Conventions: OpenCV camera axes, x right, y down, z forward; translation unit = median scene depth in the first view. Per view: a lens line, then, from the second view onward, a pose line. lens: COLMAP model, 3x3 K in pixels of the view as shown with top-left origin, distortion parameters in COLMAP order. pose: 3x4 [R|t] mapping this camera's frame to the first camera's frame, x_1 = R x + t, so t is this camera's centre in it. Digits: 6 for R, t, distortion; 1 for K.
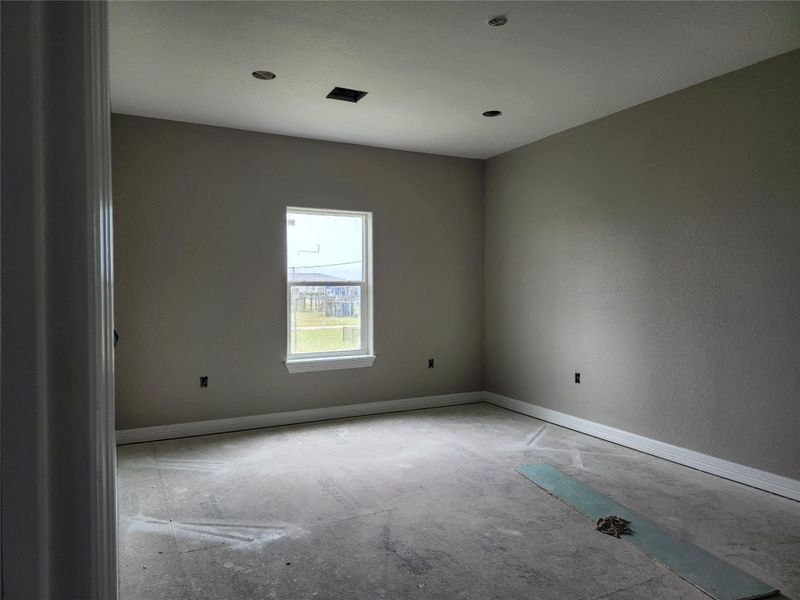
lens RADIAL K [[547.0, 0, 400.0], [0, 547.0, 300.0], [0, 0, 1]] dist [-0.019405, 0.001323]
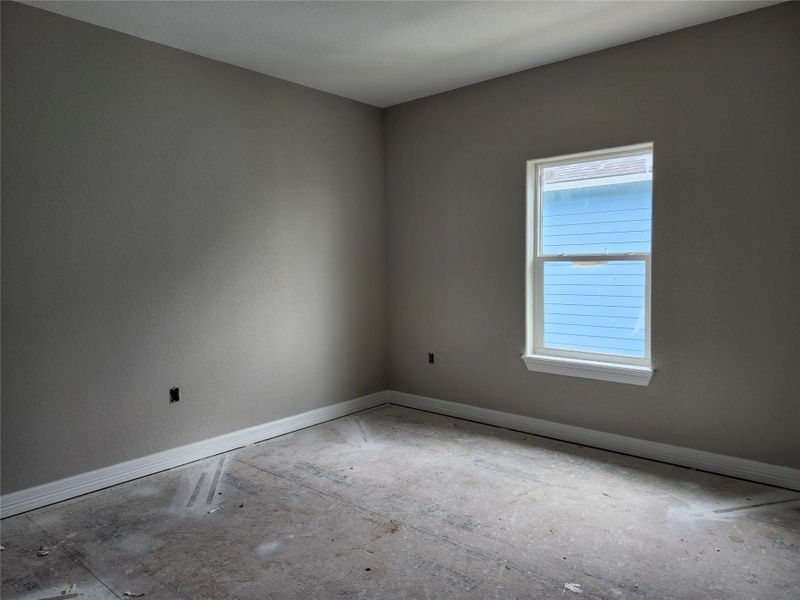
lens RADIAL K [[534.3, 0, 398.5], [0, 534.3, 289.0], [0, 0, 1]] dist [0.047122, 0.000353]
pose [[0.381360, 0.026061, -0.924059, 0.418583], [-0.045032, 0.998940, 0.009588, 0.015852], [0.923329, 0.037956, 0.382130, 0.493665]]
